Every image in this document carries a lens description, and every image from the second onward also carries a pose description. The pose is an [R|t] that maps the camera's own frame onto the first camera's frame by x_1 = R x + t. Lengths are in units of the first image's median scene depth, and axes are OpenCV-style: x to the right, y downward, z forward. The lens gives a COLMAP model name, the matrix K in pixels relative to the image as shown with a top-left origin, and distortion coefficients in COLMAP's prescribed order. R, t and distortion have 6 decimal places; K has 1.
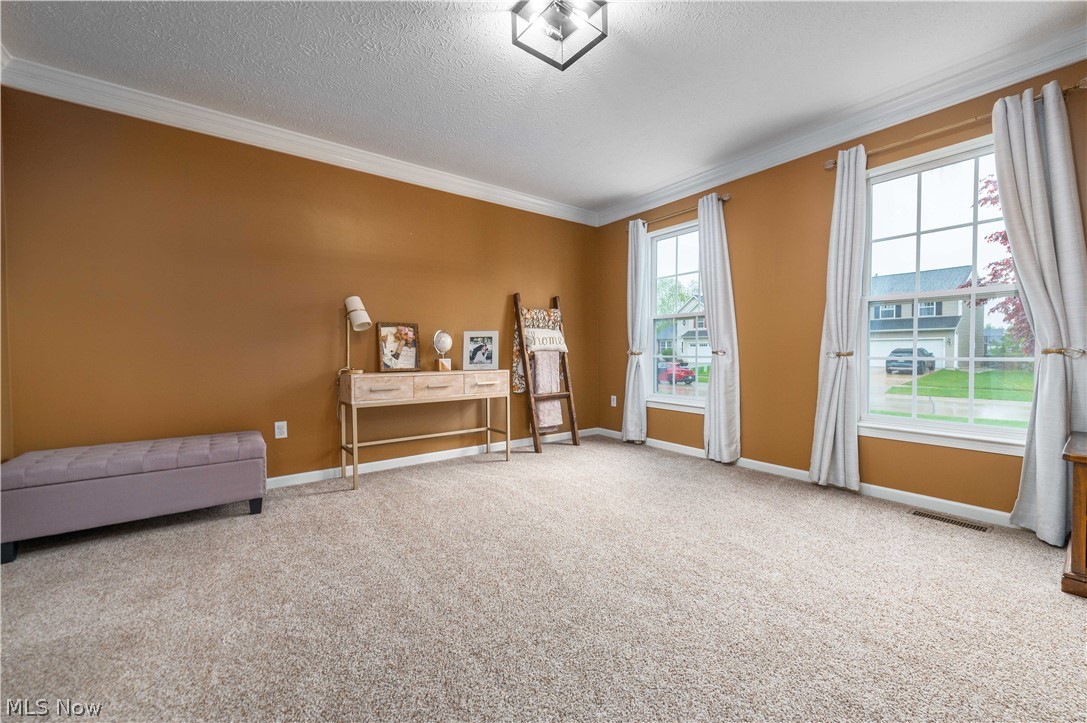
lens RADIAL K [[432.5, 0, 538.6], [0, 432.5, 357.5], [0, 0, 1]] dist [0.013527, -0.000694]
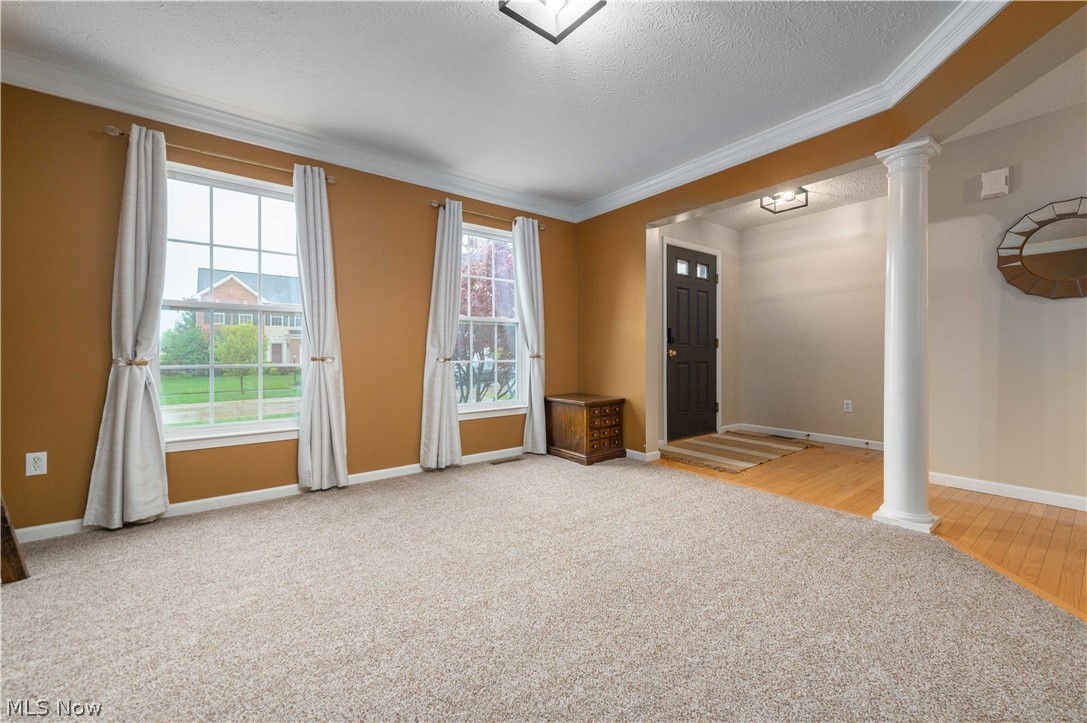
lens RADIAL K [[432.5, 0, 539.3], [0, 432.5, 356.3], [0, 0, 1]] dist [0.013527, -0.000694]
pose [[-0.042248, 0.000333, 0.999107, -0.414900], [0.022695, 0.999742, 0.000627, -0.007881], [-0.998849, 0.022701, -0.042245, 0.576599]]
